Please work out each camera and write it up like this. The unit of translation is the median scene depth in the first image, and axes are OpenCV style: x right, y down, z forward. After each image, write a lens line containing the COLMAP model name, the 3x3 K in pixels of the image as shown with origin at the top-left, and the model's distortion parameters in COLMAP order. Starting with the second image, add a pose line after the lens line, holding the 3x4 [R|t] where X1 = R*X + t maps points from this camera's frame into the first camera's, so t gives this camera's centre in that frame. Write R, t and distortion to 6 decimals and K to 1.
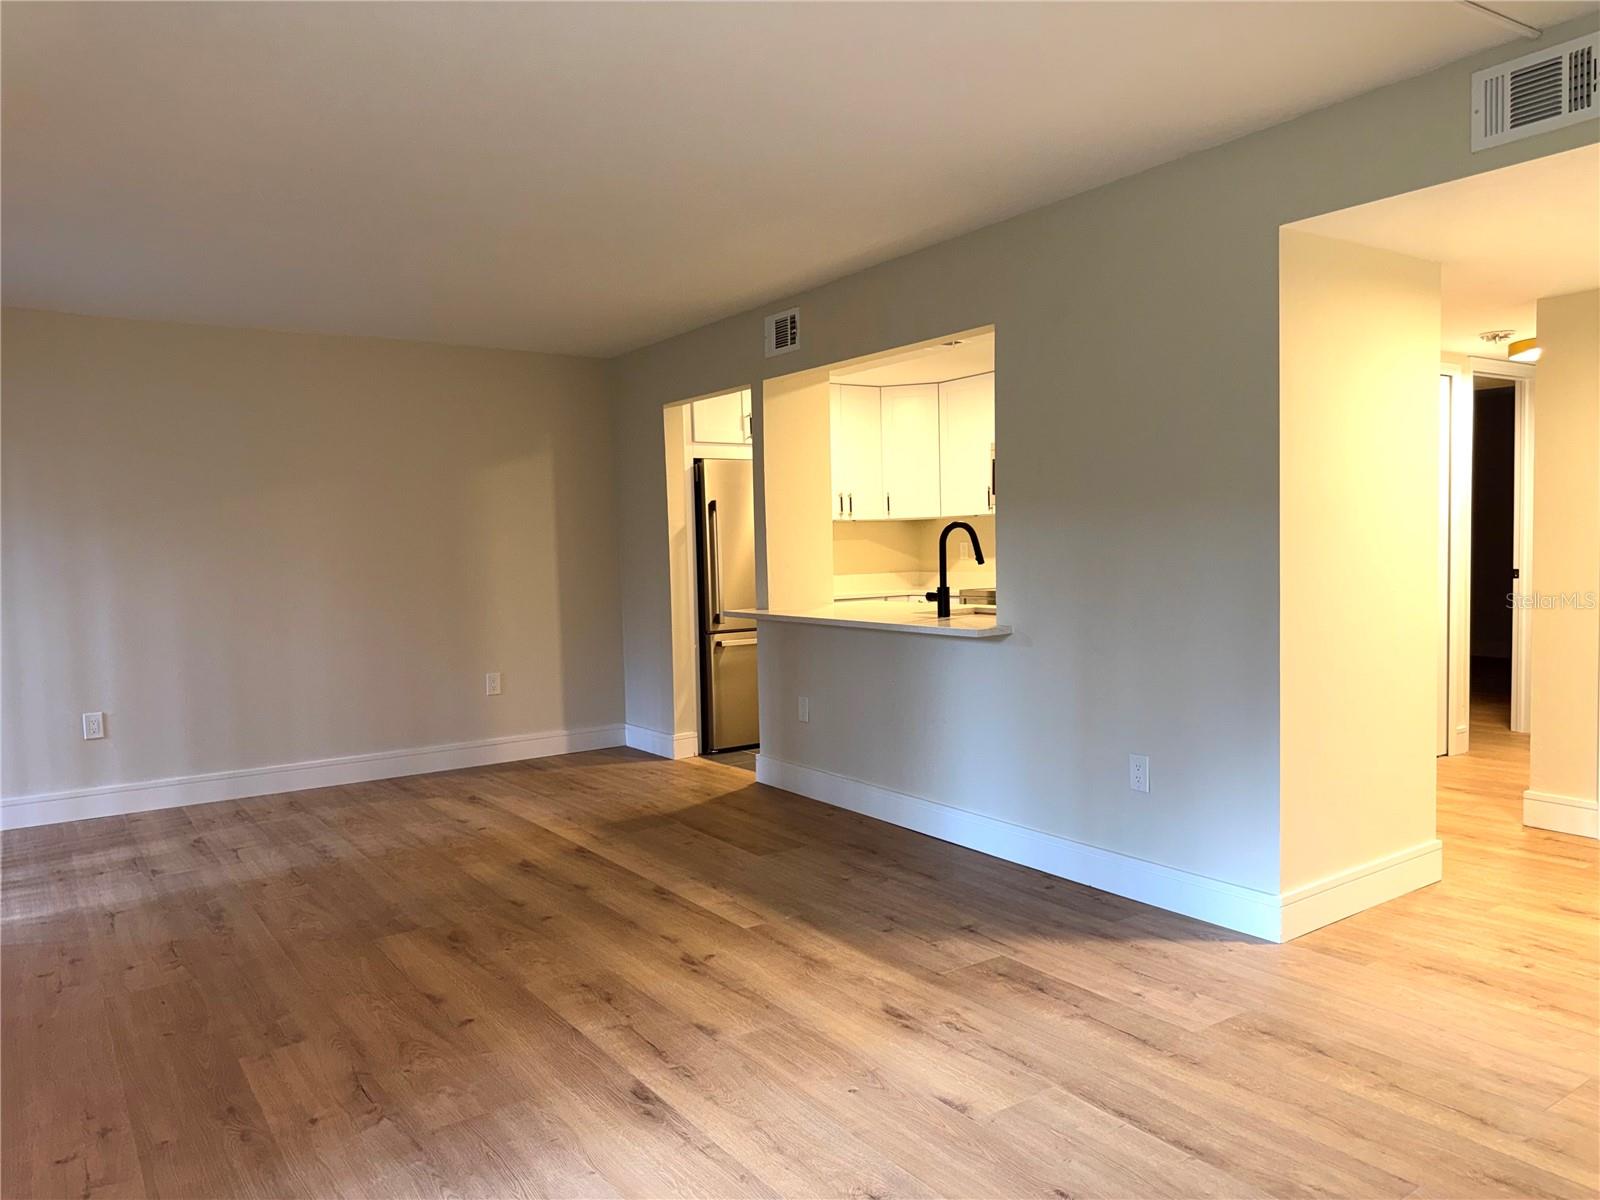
lens RADIAL K [[1128.5, 0, 796.8], [0, 1128.5, 615.7], [0, 0, 1]] dist [0.105219, -0.134937]
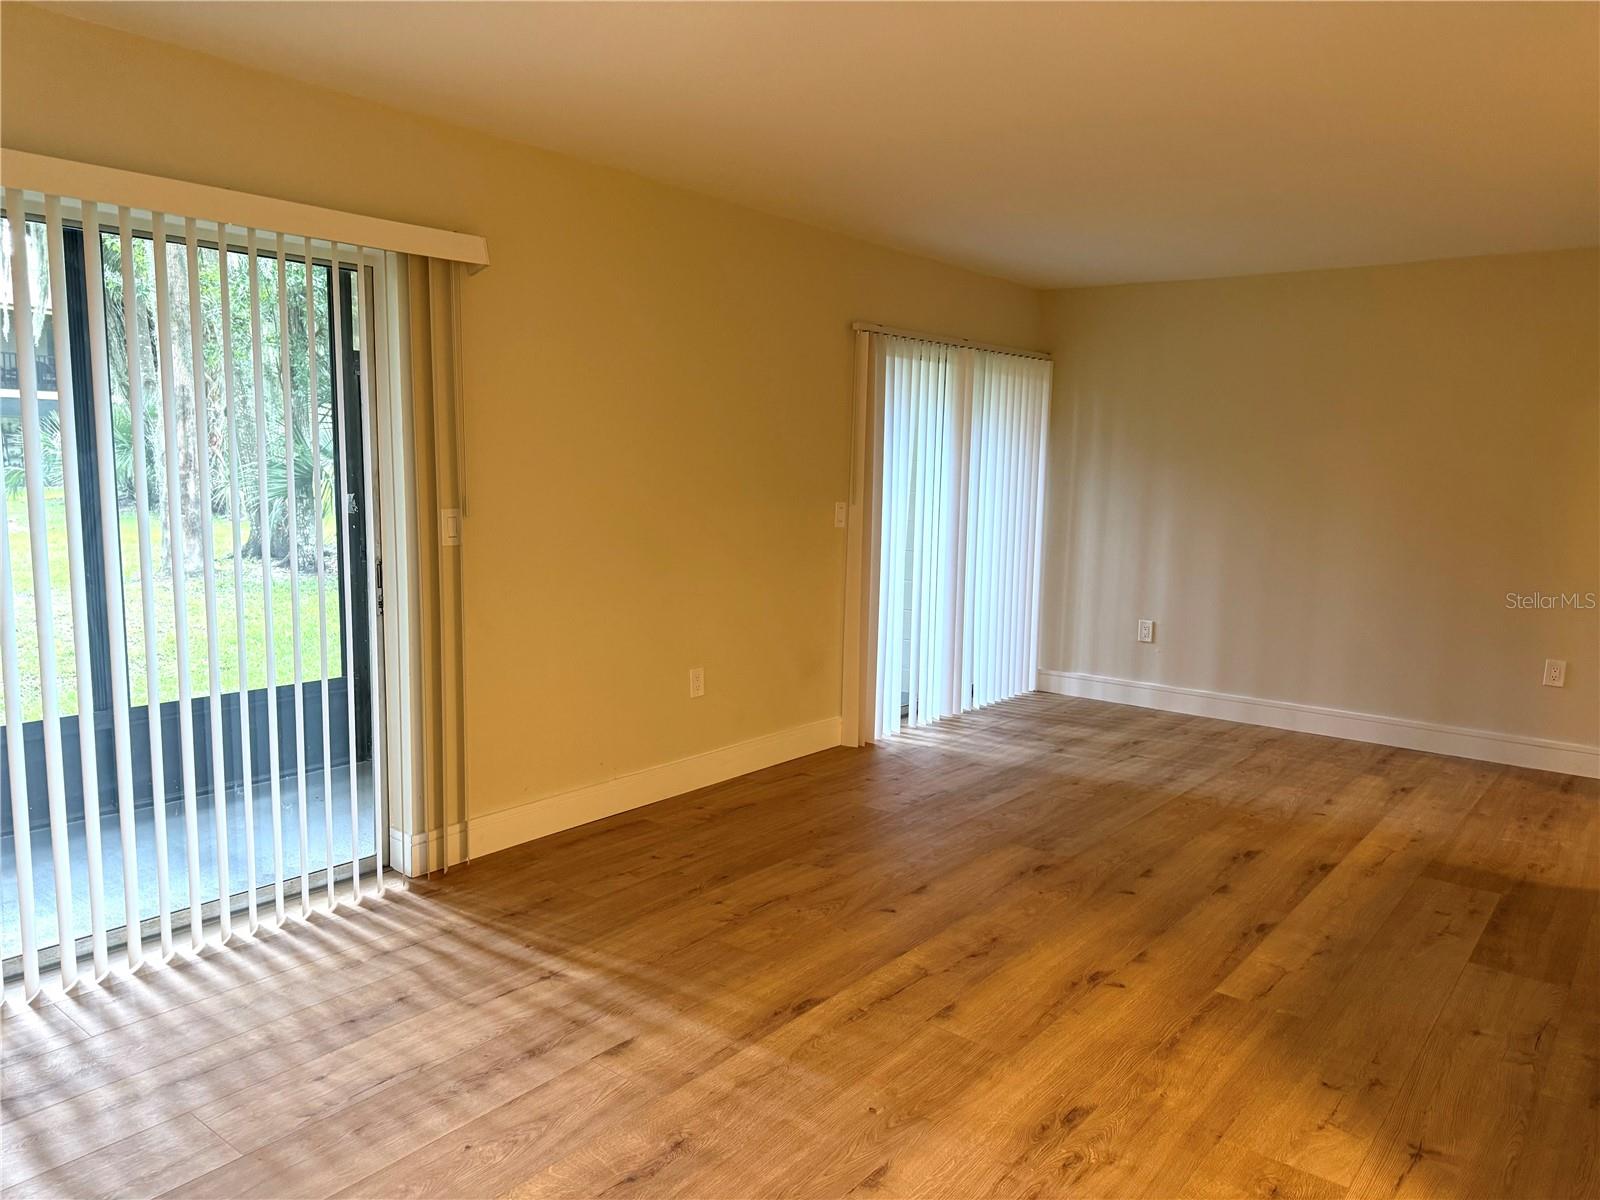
lens RADIAL K [[1126.8, 0, 798.1], [0, 1126.8, 605.8], [0, 0, 1]] dist [0.081869, -0.110141]
pose [[0.280586, 0.153226, -0.947520, 0.623384], [-0.087438, 0.987151, 0.133743, -0.087935], [0.955838, 0.045323, 0.290378, 0.463014]]
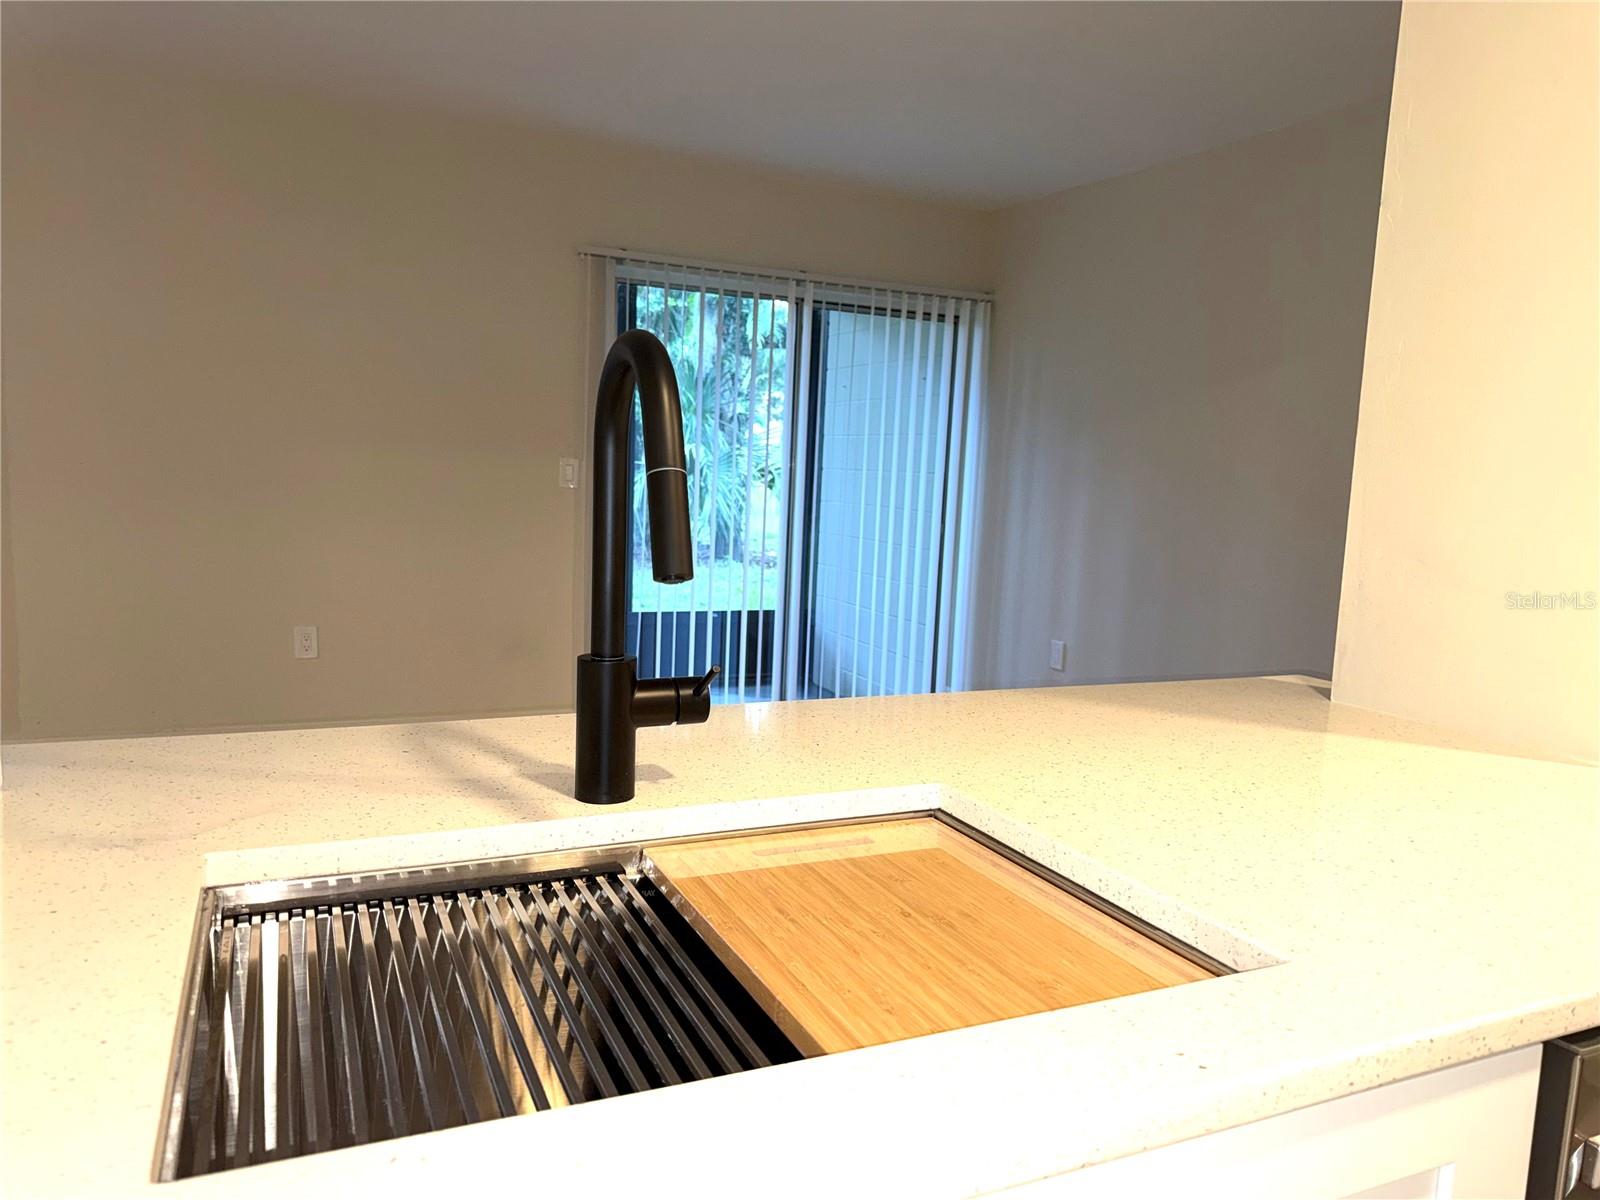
lens RADIAL K [[1142.2, 0, 803.5], [0, 1142.2, 587.9], [0, 0, 1]] dist [0.193386, 0.001417]
pose [[-0.173594, 0.124899, -0.976865, 0.459563], [-0.106329, 0.983750, 0.144674, -0.100615], [0.979060, 0.128984, -0.157493, 1.429514]]
